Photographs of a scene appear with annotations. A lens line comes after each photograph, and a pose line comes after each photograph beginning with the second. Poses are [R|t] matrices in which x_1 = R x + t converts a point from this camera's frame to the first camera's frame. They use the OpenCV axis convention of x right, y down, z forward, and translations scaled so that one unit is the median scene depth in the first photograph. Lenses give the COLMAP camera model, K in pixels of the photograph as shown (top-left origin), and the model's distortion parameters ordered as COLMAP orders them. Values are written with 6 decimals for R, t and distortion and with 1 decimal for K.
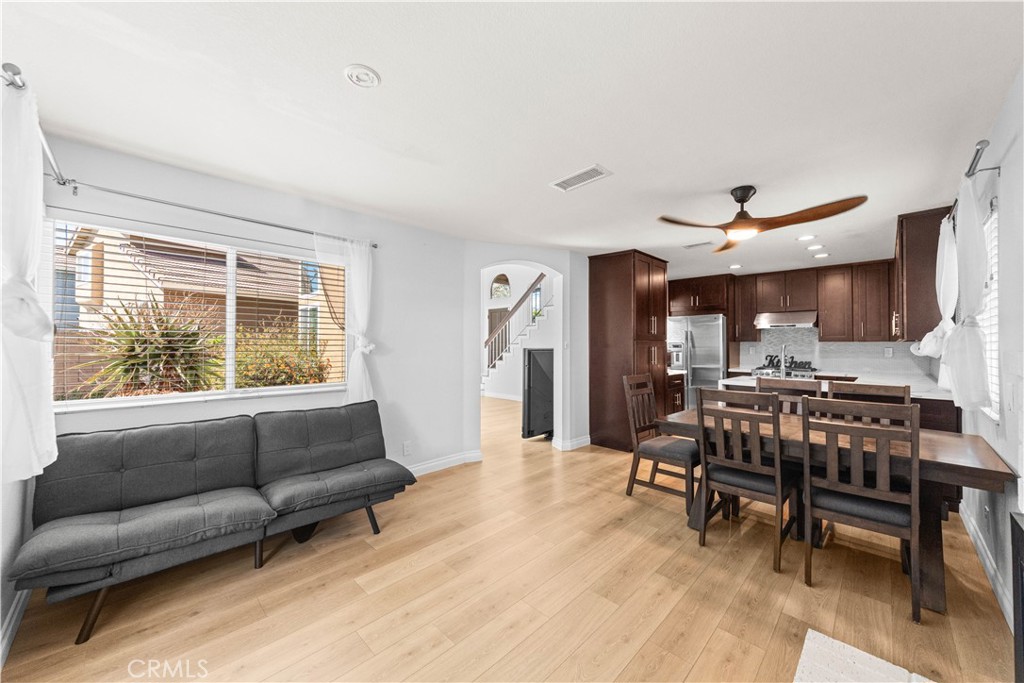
lens RADIAL K [[381.6, 0, 512.2], [0, 381.6, 346.2], [0, 0, 1]] dist [0.013606, -0.001095]
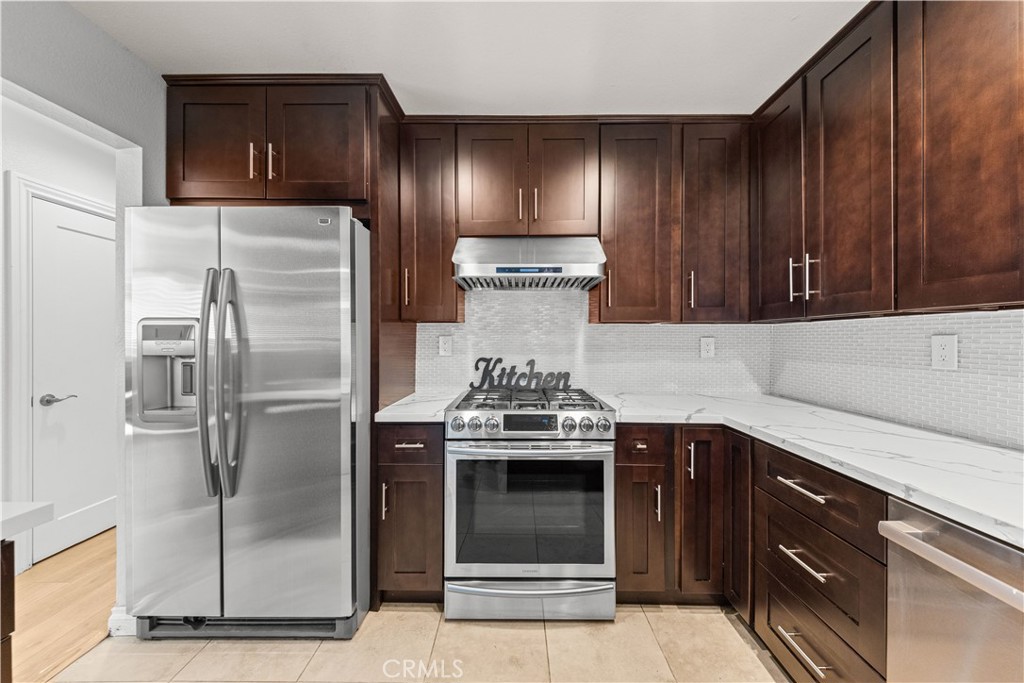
lens RADIAL K [[381.6, 0, 510.7], [0, 381.6, 336.9], [0, 0, 1]] dist [0.013606, -0.001095]
pose [[0.709014, 0.002287, 0.705191, 0.443497], [-0.005019, 0.999986, 0.001803, 0.002809], [-0.705177, -0.004818, 0.709015, 0.743291]]
